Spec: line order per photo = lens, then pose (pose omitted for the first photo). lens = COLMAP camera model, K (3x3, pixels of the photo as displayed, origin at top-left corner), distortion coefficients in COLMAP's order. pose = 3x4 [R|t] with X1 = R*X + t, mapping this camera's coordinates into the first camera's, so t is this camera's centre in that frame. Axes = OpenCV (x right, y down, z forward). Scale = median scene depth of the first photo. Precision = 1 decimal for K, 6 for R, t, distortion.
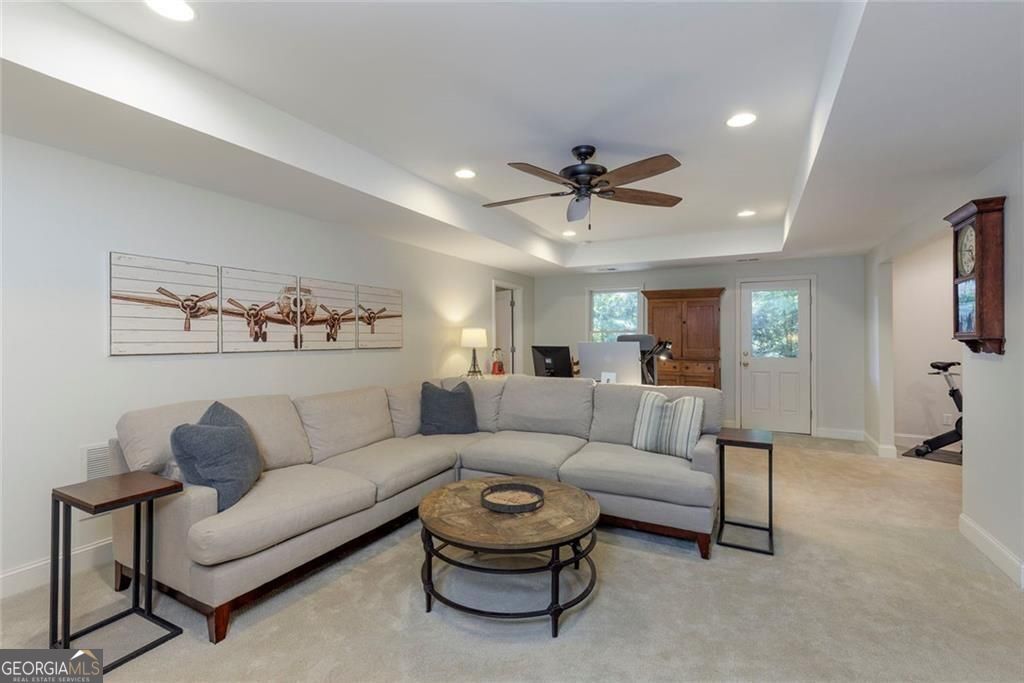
lens RADIAL K [[460.1, 0, 499.3], [0, 460.1, 333.9], [0, 0, 1]] dist [0.000291, 0.000380]
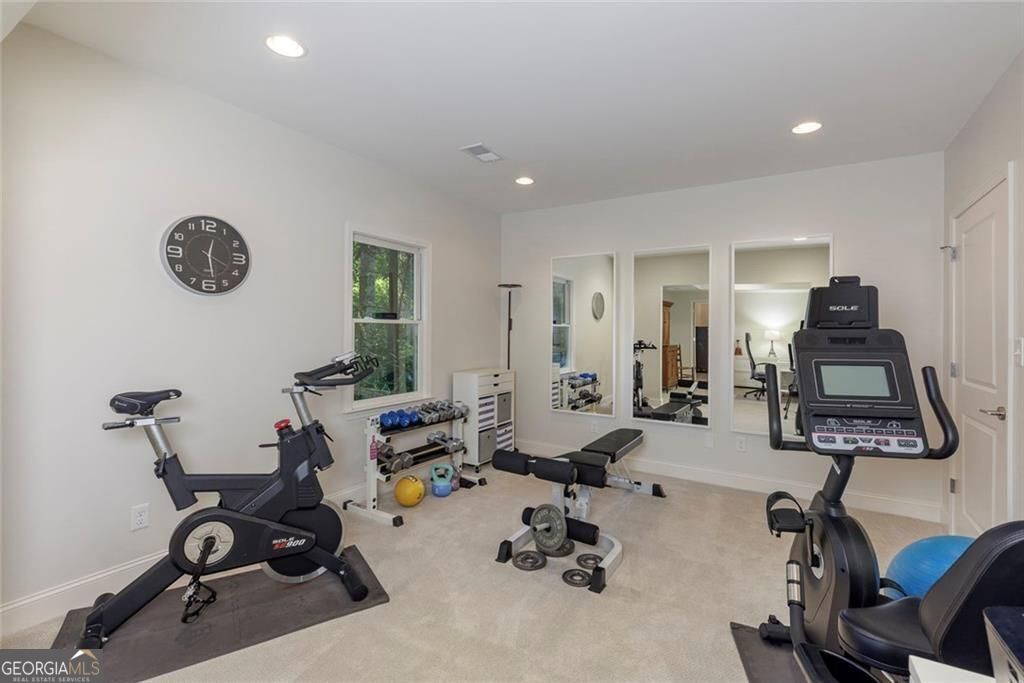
lens RADIAL K [[460.1, 0, 513.2], [0, 460.1, 339.6], [0, 0, 1]] dist [0.000291, 0.000380]
pose [[0.041131, -0.000609, 0.999154, 0.389751], [-0.007428, 0.999972, 0.000916, 0.009550], [-0.999126, -0.007459, 0.041126, 0.443062]]
